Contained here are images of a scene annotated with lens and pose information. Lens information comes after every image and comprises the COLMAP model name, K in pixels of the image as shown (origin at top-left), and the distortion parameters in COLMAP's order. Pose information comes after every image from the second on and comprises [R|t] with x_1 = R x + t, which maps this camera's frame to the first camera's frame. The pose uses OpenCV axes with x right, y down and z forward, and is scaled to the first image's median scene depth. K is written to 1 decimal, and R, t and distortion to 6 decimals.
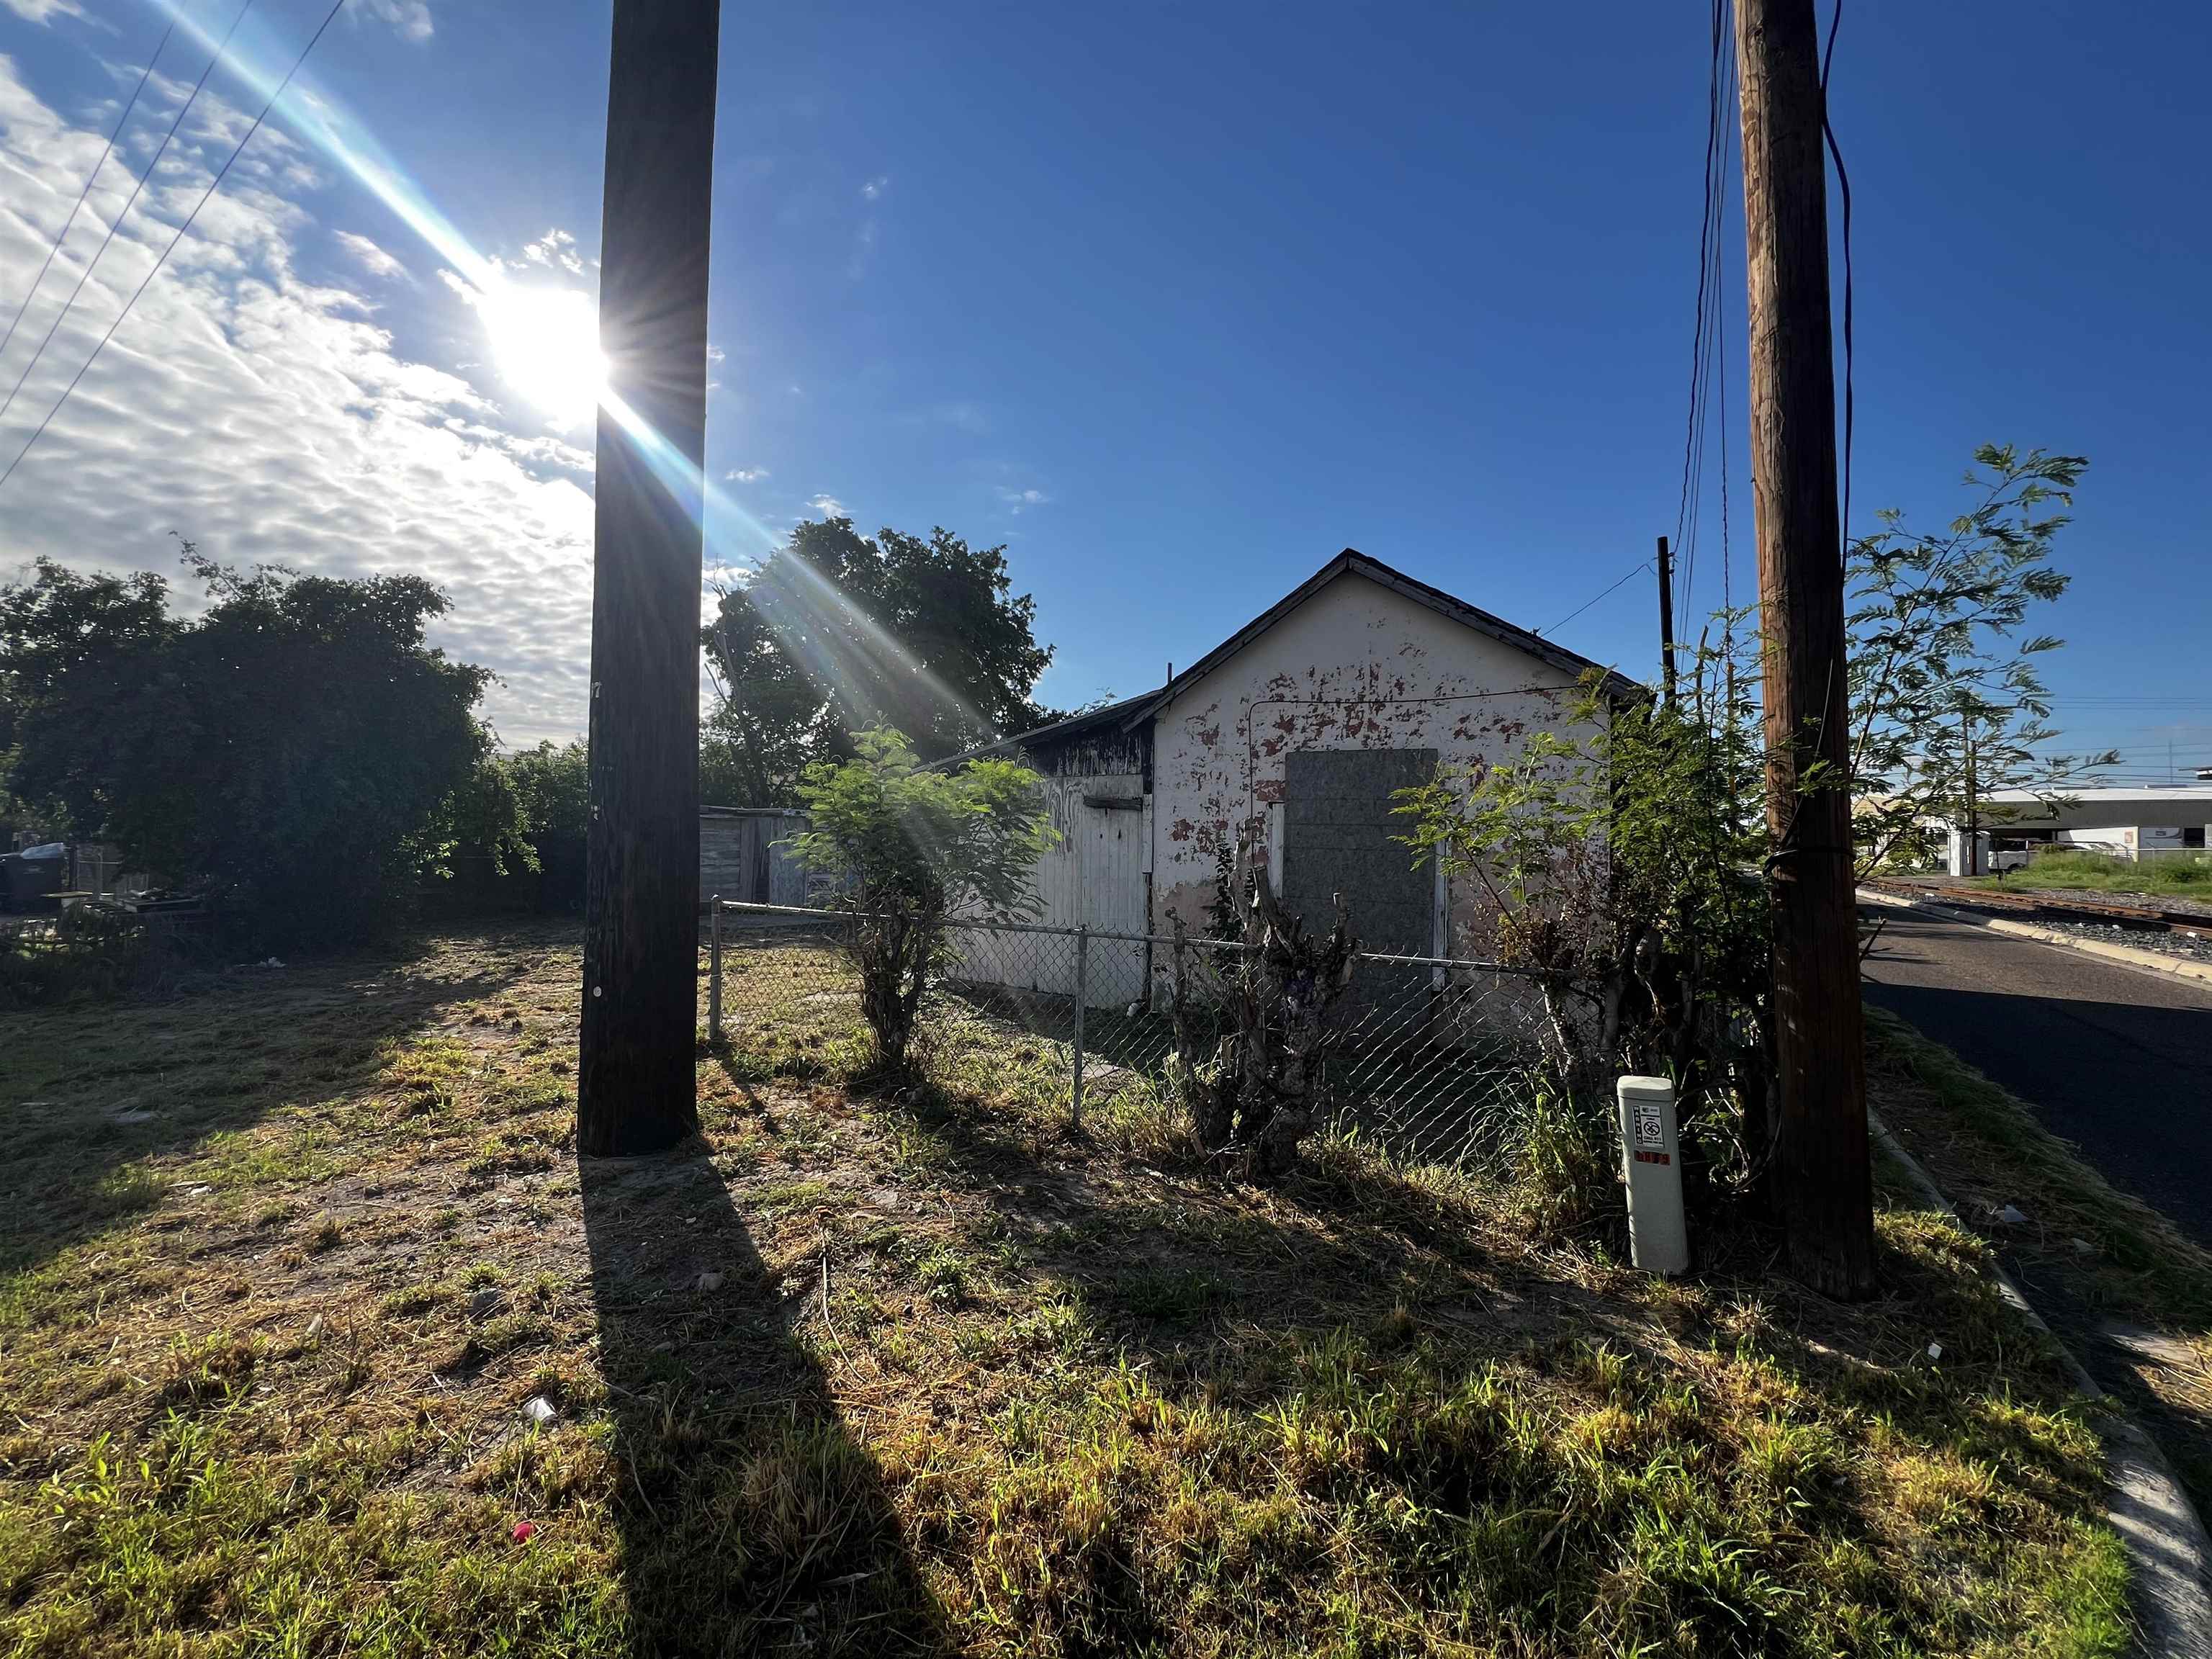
lens RADIAL K [[887.4, 0, 1113.7], [0, 887.4, 833.6], [0, 0, 1]] dist [-0.002081, 0.000363]
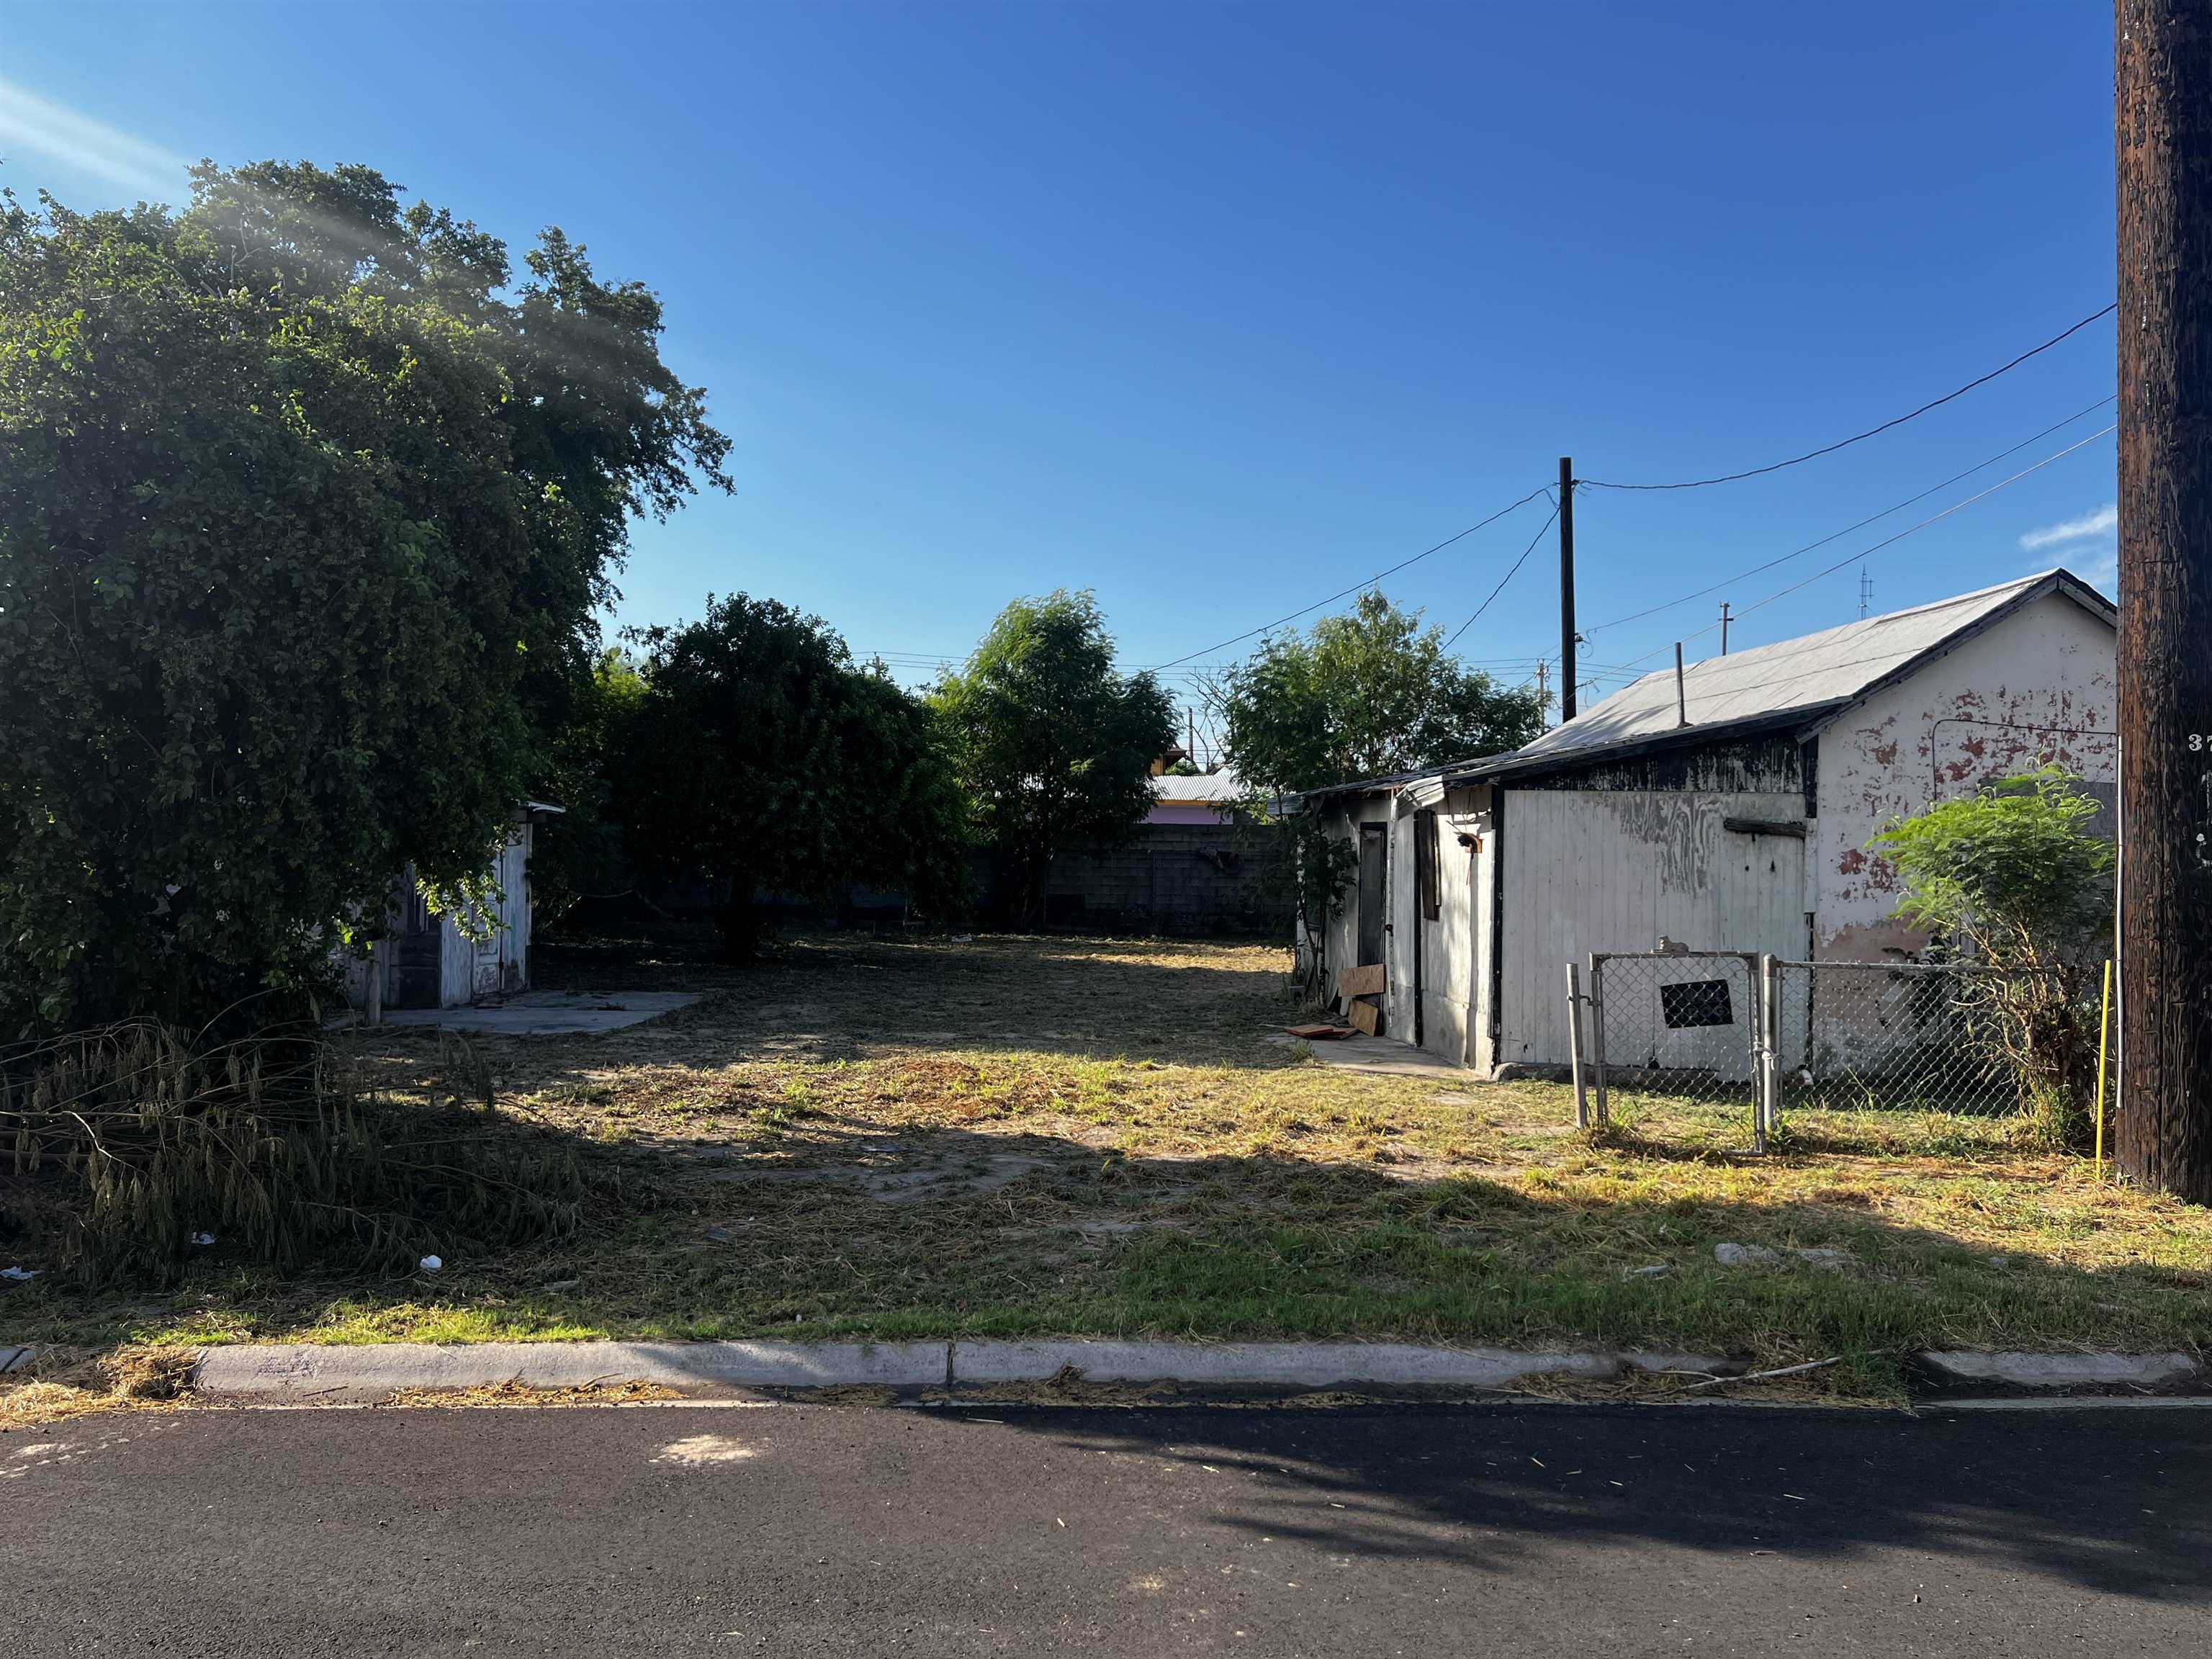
lens RADIAL K [[1630.8, 0, 1137.6], [0, 1630.8, 857.0], [0, 0, 1]] dist [0.021075, -0.002626]
pose [[0.826833, -0.000528, 0.562447, -0.445097], [-0.011509, 0.999774, 0.017857, -0.009291], [-0.562330, -0.021238, 0.826640, 0.027265]]
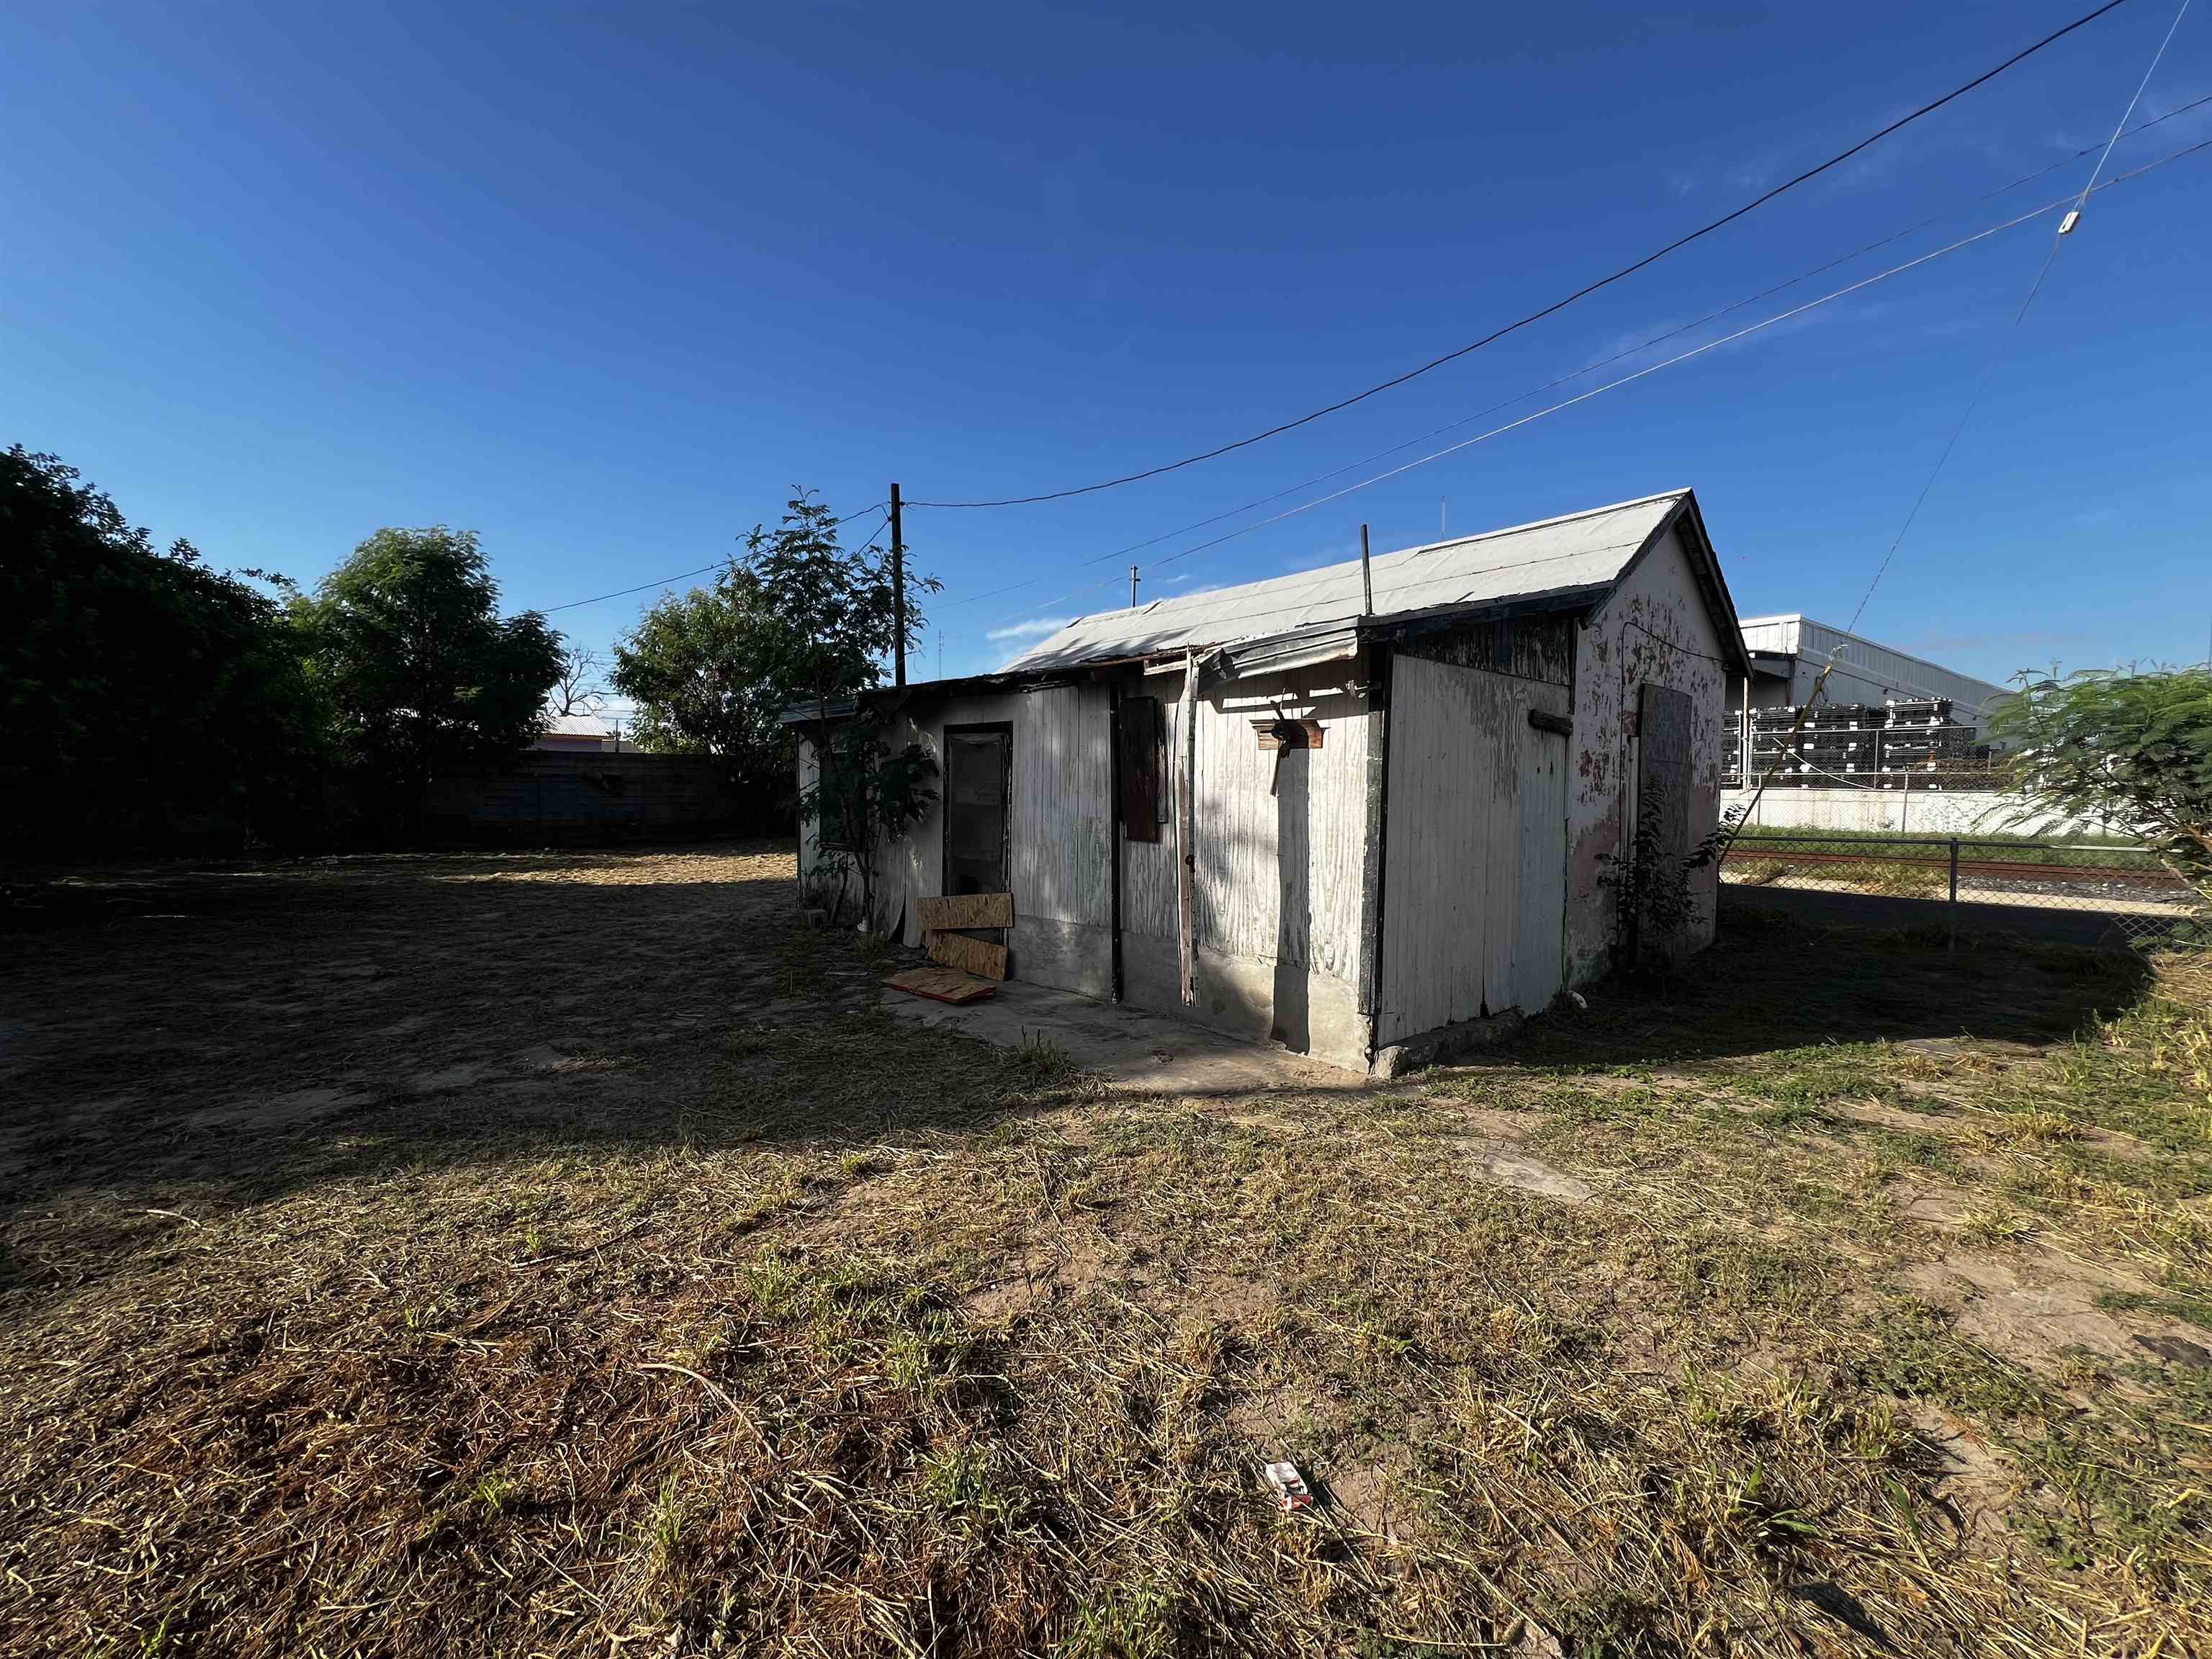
lens RADIAL K [[887.4, 0, 1112.1], [0, 887.4, 822.3], [0, 0, 1]] dist [-0.002081, 0.000363]
pose [[0.342922, -0.045943, 0.938240, -0.262156], [-0.013751, 0.998451, 0.053918, 0.004100], [-0.939263, -0.031391, 0.341759, 0.374992]]
